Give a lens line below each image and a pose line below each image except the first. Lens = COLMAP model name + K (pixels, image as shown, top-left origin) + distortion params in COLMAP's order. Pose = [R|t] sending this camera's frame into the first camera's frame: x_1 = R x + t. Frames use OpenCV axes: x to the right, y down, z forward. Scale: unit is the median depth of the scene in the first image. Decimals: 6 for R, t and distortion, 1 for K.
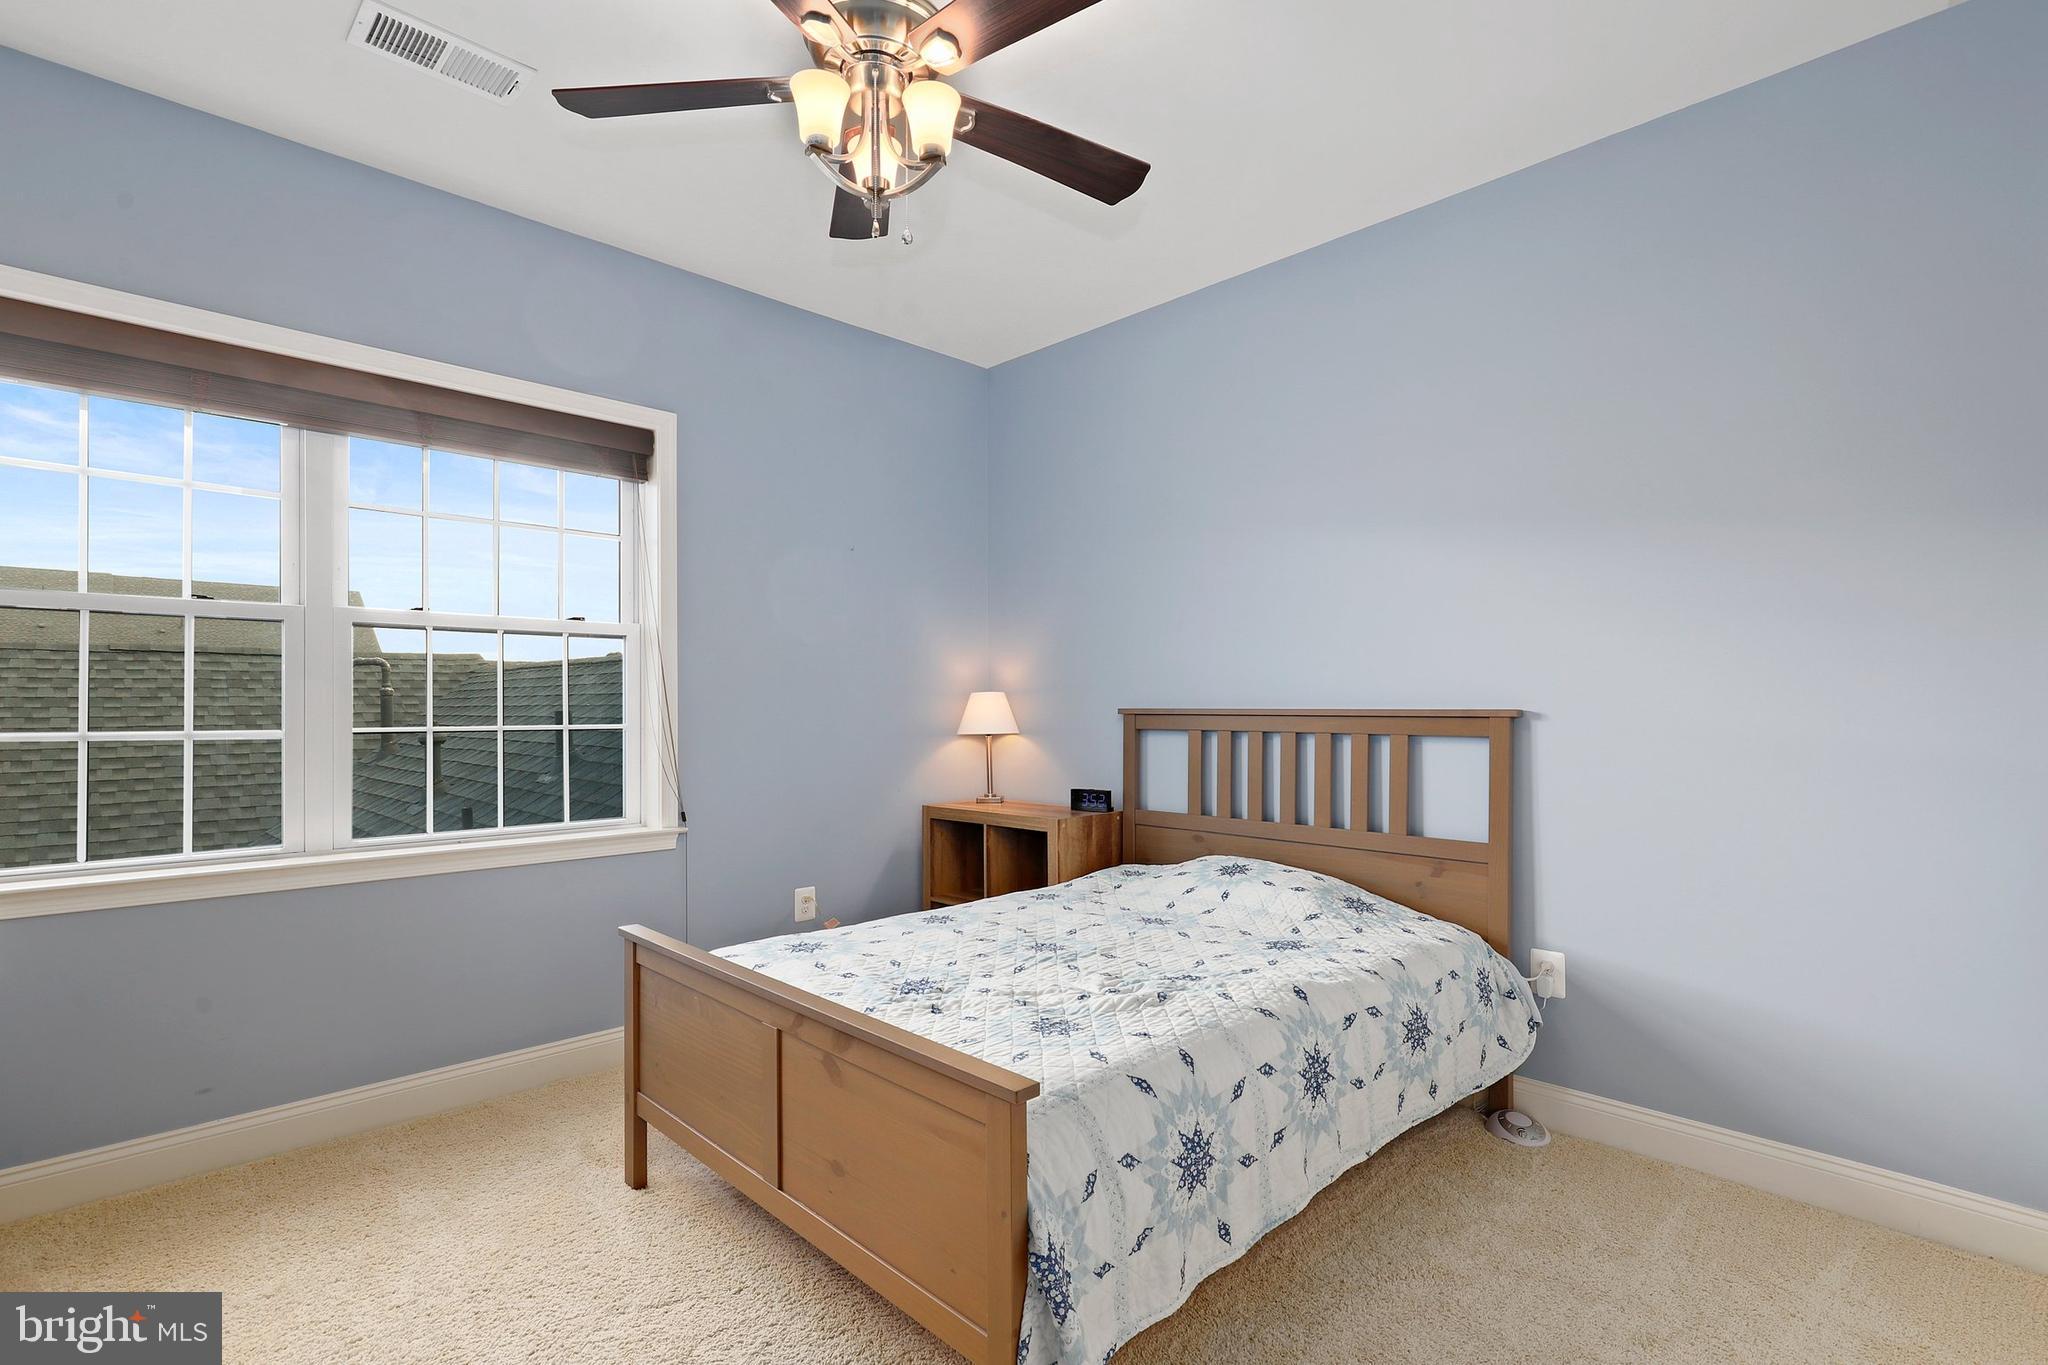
lens RADIAL K [[941.3, 0, 1020.7], [0, 941.3, 692.3], [0, 0, 1]] dist [0.008033, -0.000249]
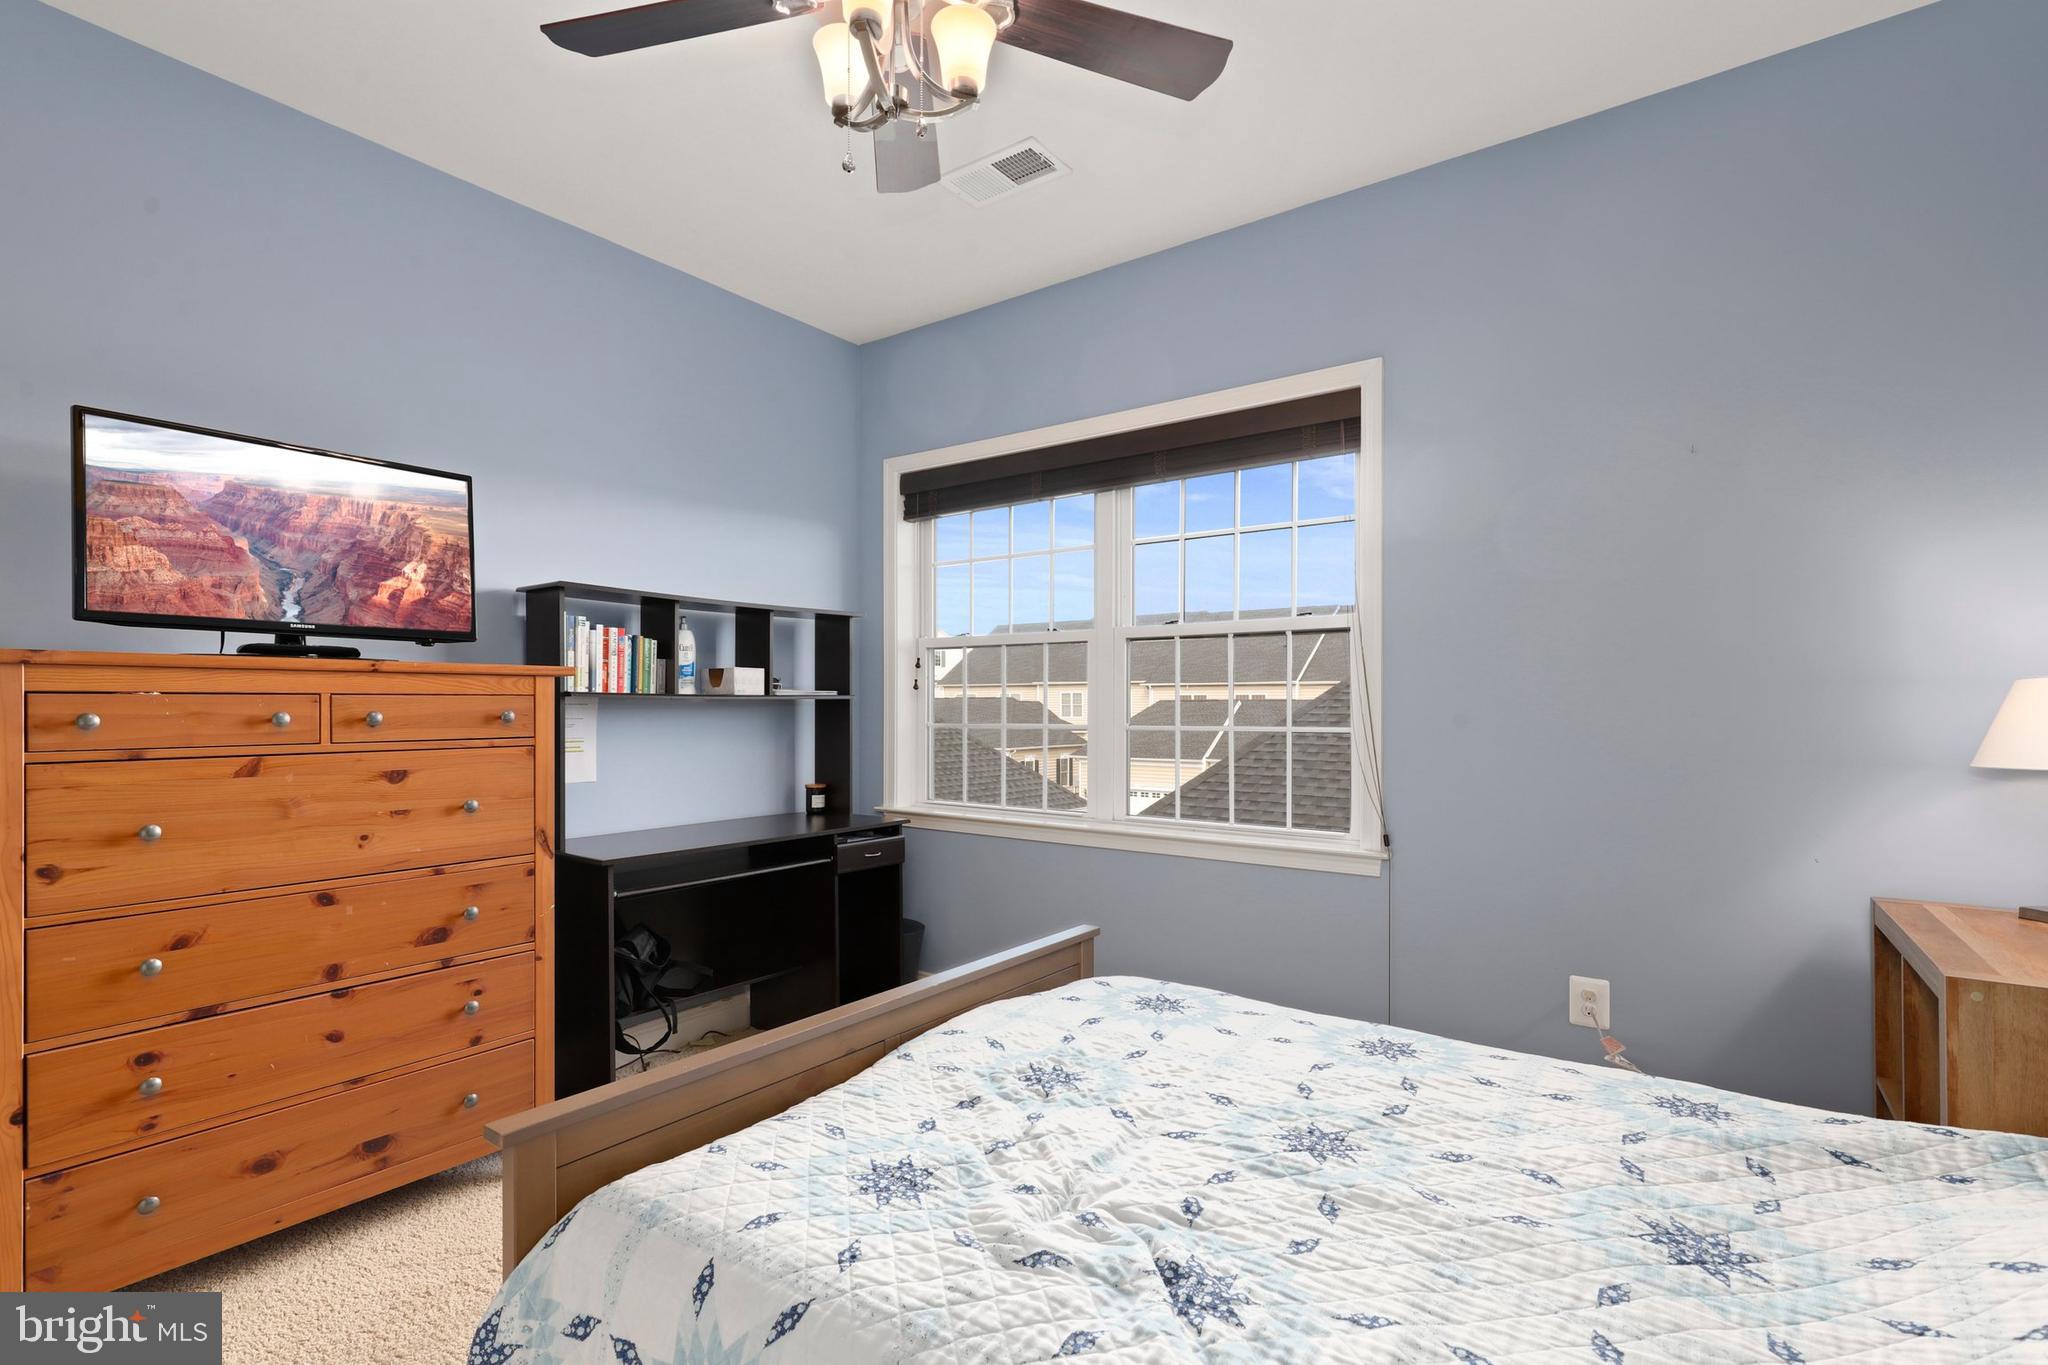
lens RADIAL K [[941.3, 0, 1020.7], [0, 941.3, 692.3], [0, 0, 1]] dist [0.008033, -0.000249]
pose [[0.188840, -0.012912, -0.981923, 0.562620], [0.011975, 0.999869, -0.010845, 0.010198], [0.981935, -0.009711, 0.188970, 0.751972]]
